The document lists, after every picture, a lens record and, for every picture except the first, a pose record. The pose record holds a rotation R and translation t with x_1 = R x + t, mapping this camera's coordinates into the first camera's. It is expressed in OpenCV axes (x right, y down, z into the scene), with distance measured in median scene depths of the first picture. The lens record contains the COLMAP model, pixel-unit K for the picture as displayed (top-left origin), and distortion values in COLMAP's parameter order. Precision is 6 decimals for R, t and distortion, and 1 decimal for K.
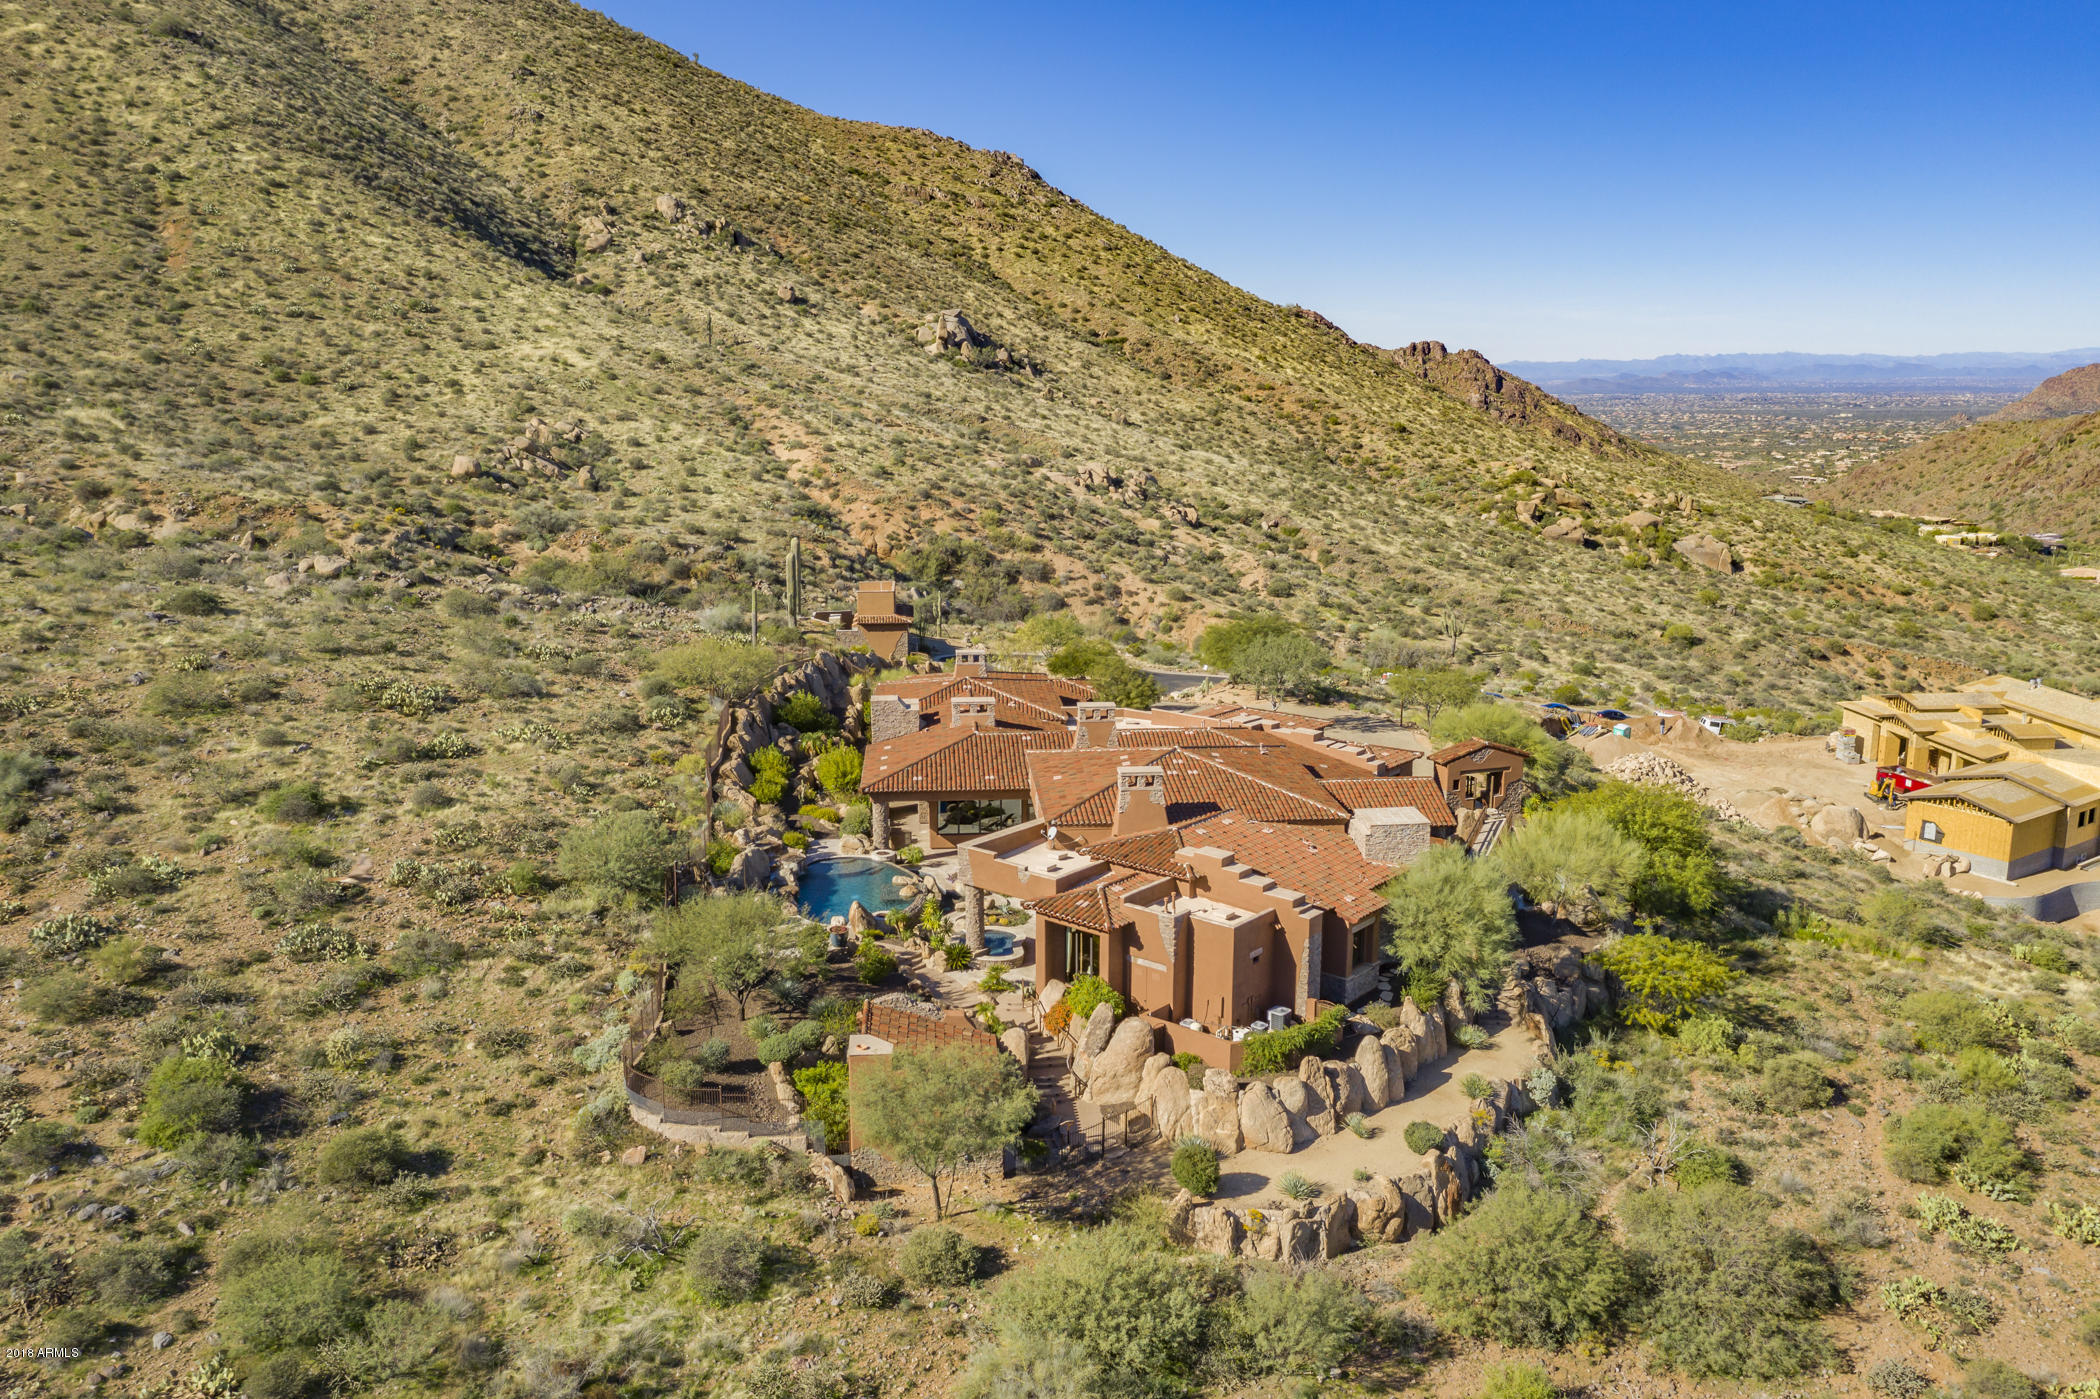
lens RADIAL K [[1640.1, 0, 1046.7], [0, 1640.1, 690.9], [0, 0, 1]] dist [-0.029805, 0.001565]
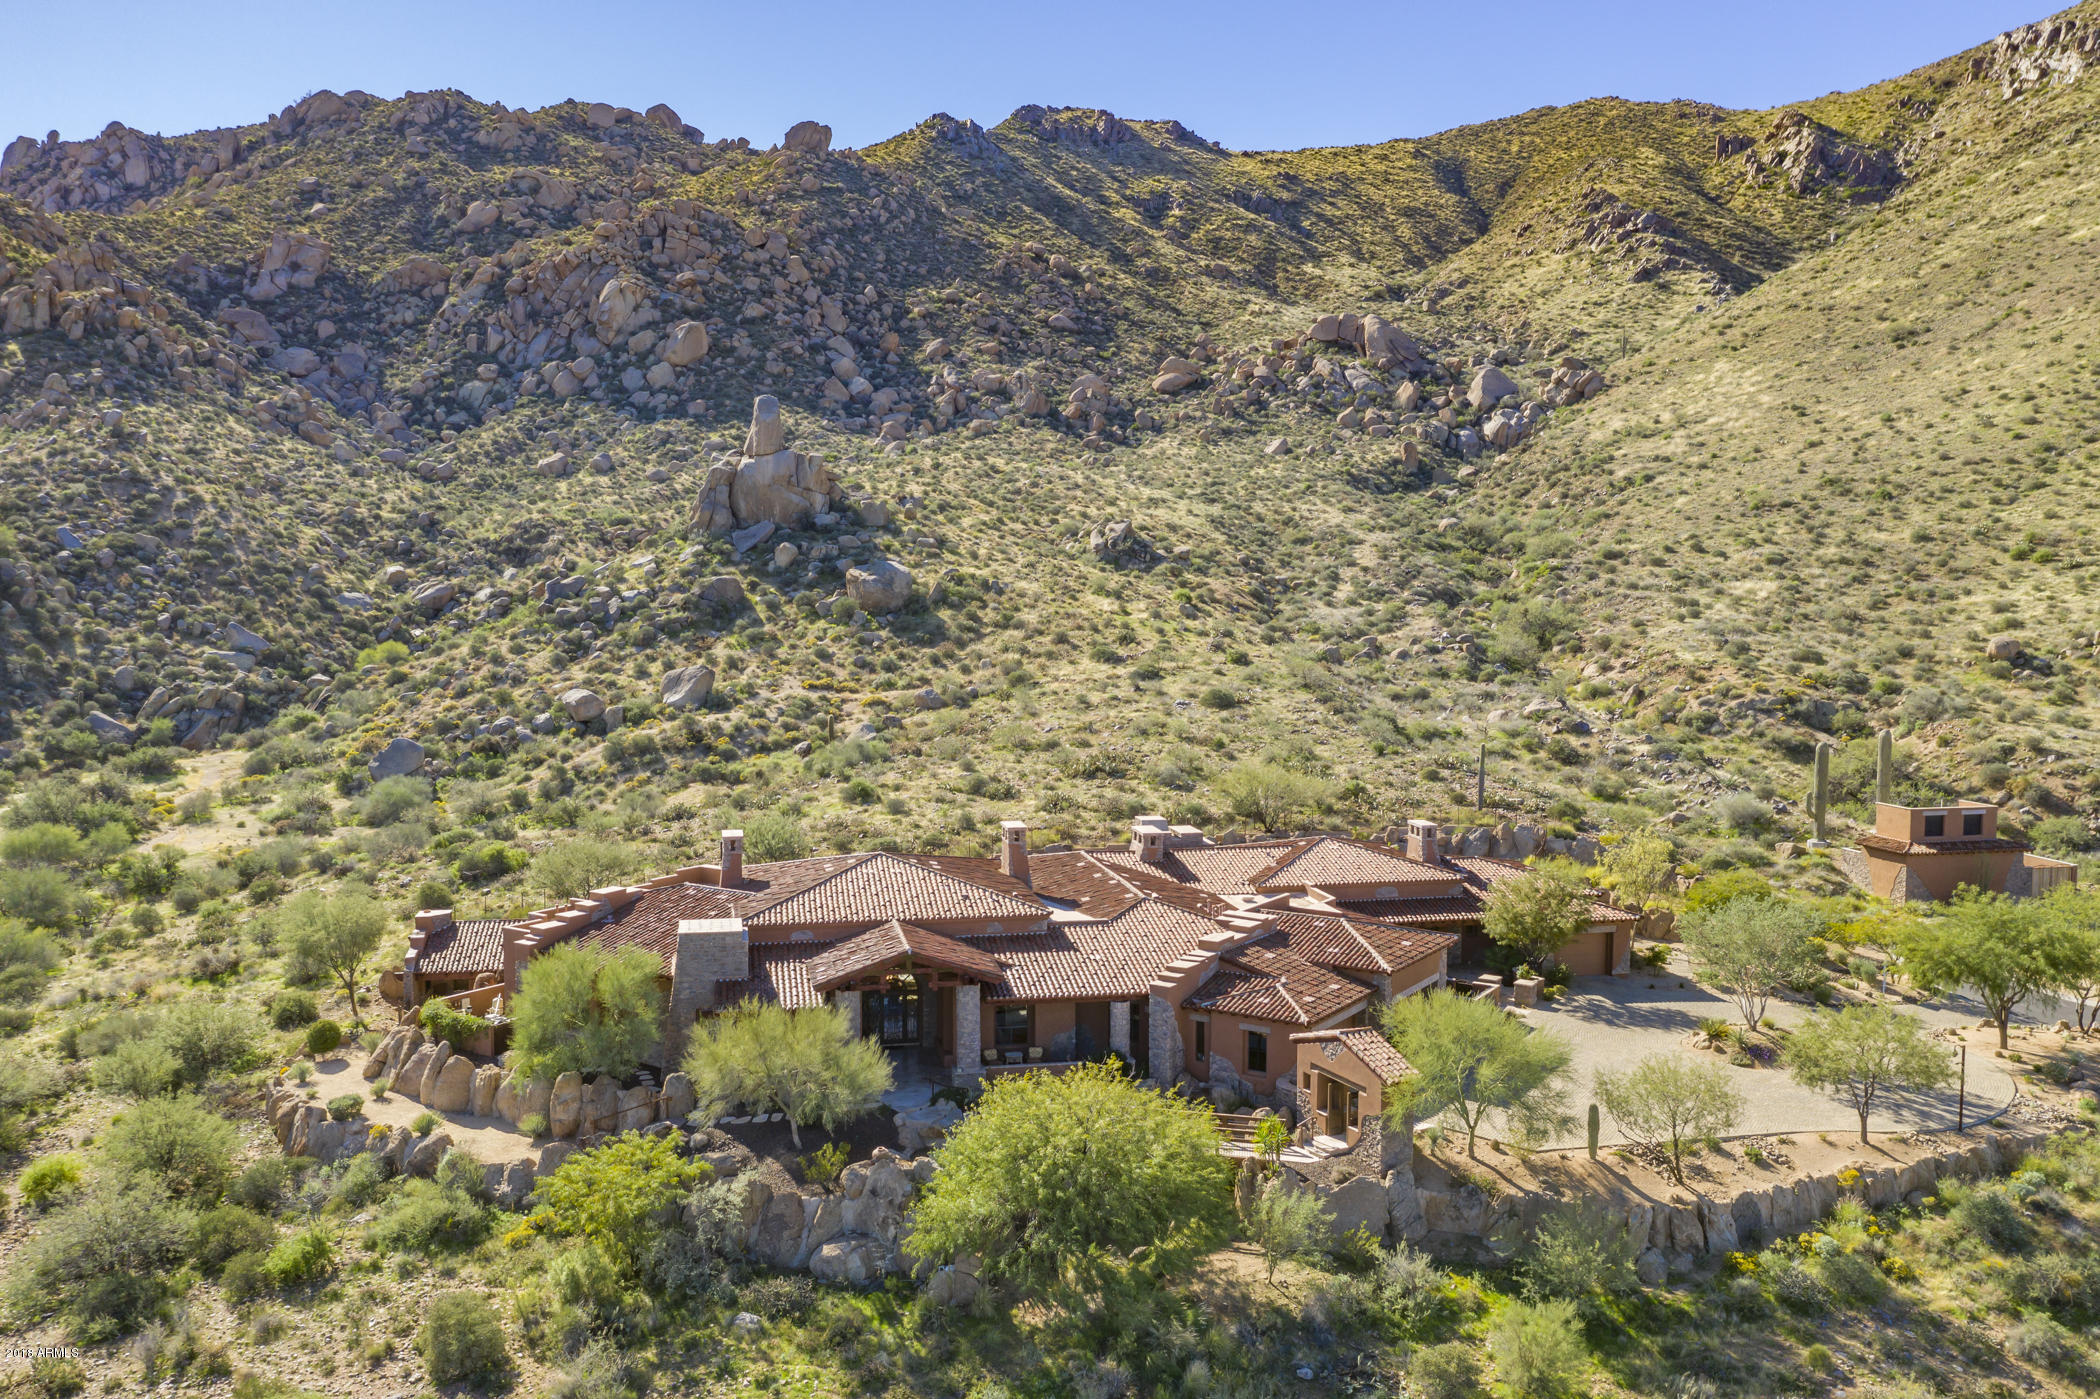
lens RADIAL K [[1640.1, 0, 1046.7], [0, 1640.1, 690.9], [0, 0, 1]] dist [-0.029805, 0.001565]
pose [[0.103171, 0.062647, -0.992689, 0.250496], [-0.196638, 0.979602, 0.041384, -0.028341], [0.975033, 0.190931, 0.113385, 0.229634]]
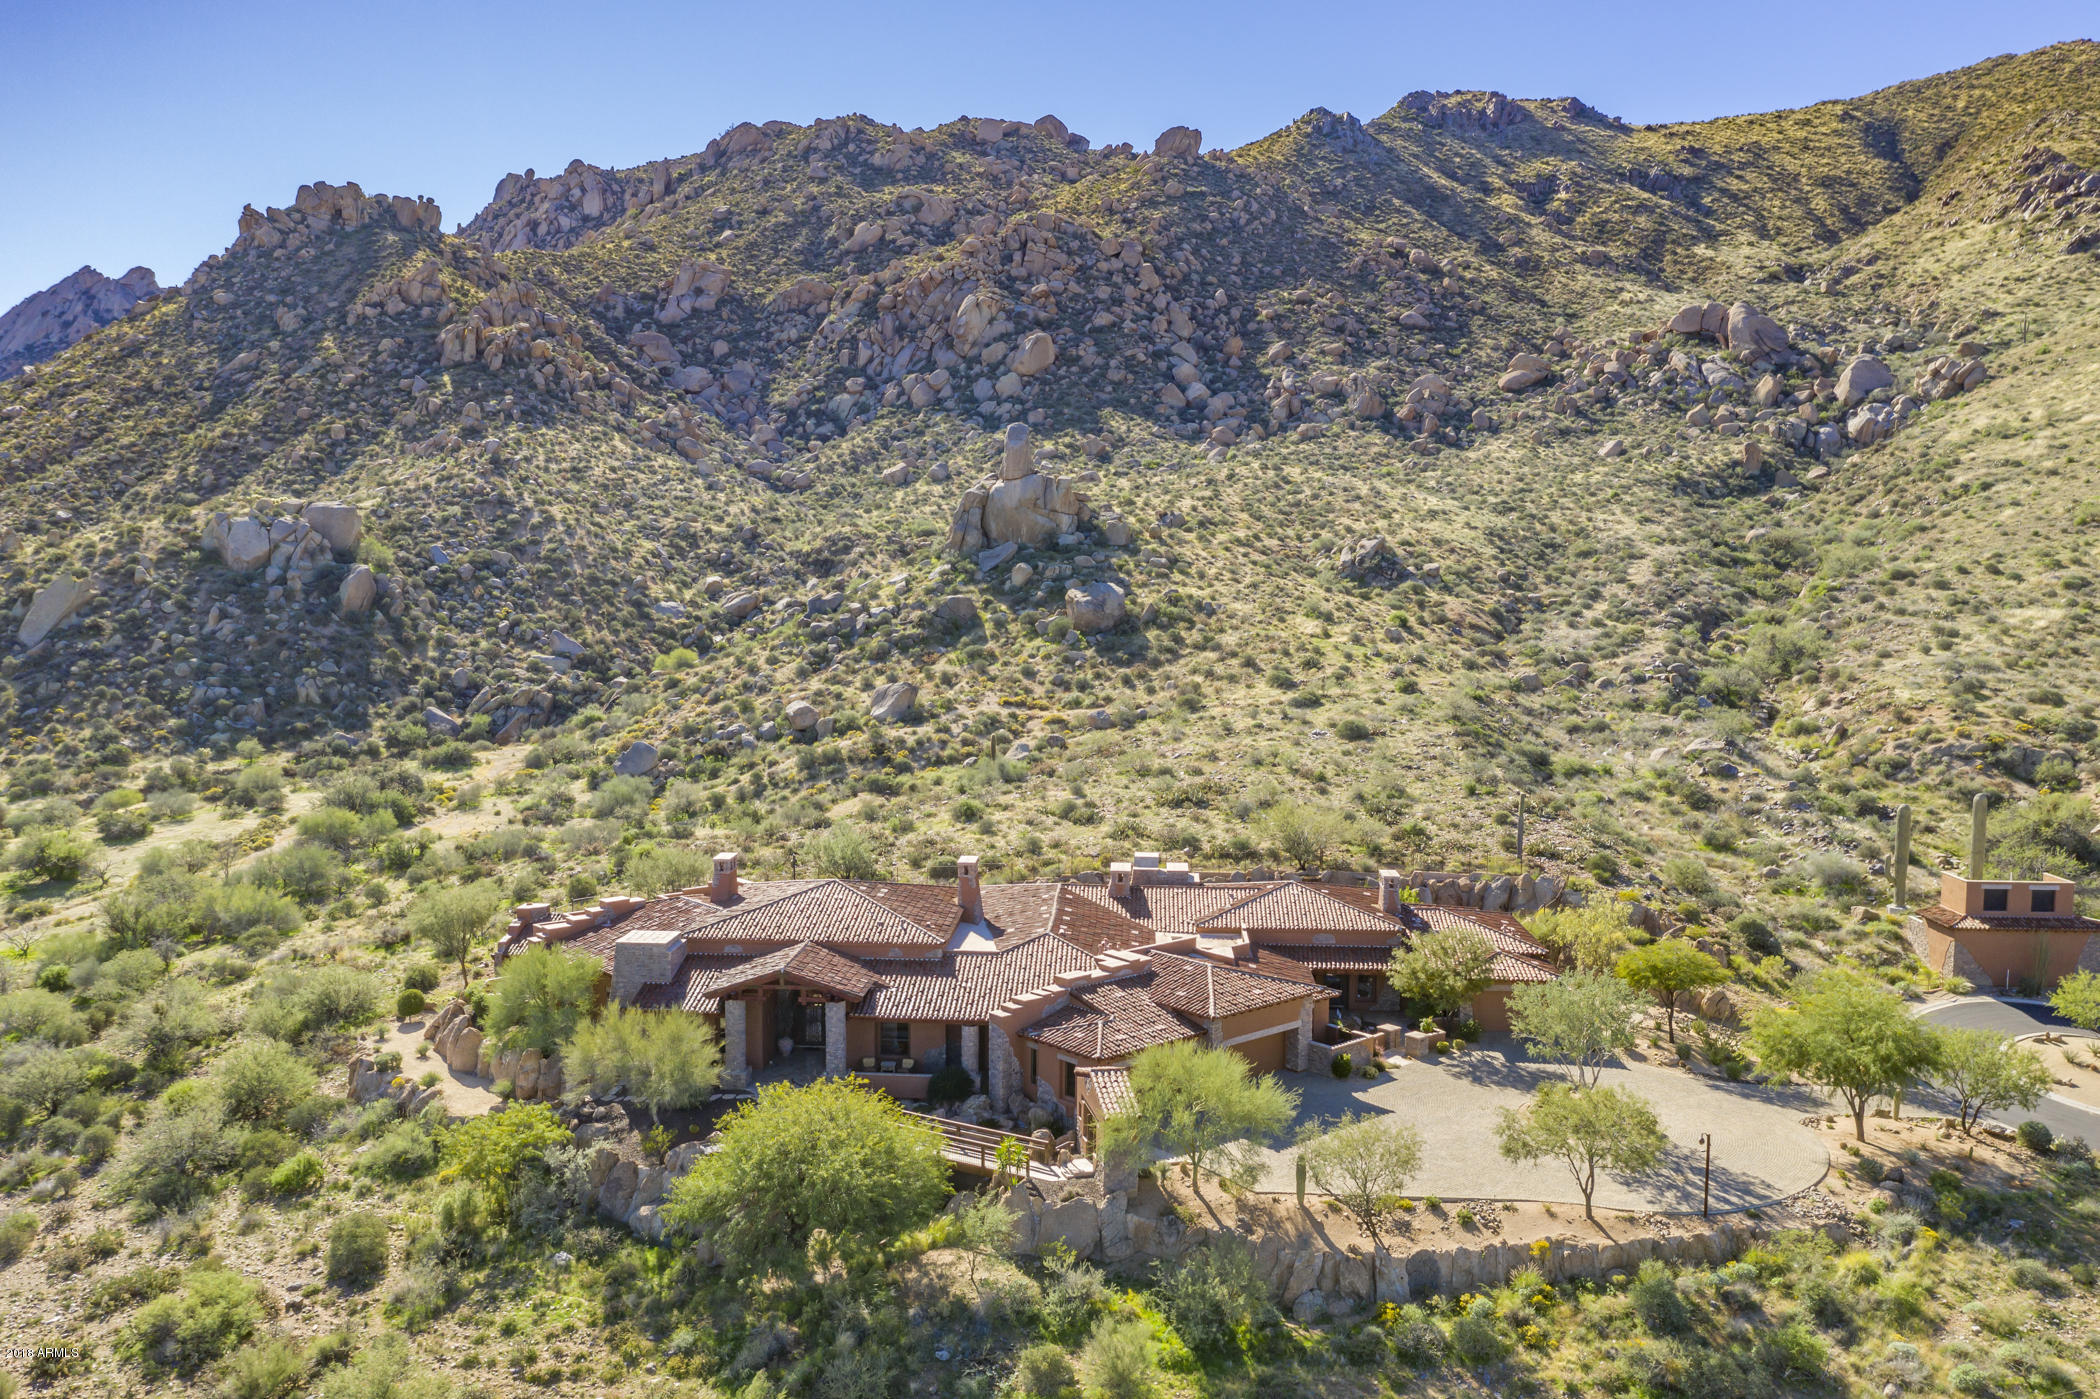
lens RADIAL K [[1640.1, 0, 1046.7], [0, 1640.1, 690.9], [0, 0, 1]] dist [-0.029805, 0.001565]
pose [[-0.156967, 0.071812, -0.984990, 0.276422], [-0.200621, 0.974239, 0.102999, -0.056435], [0.967012, 0.213777, -0.138517, 0.301242]]
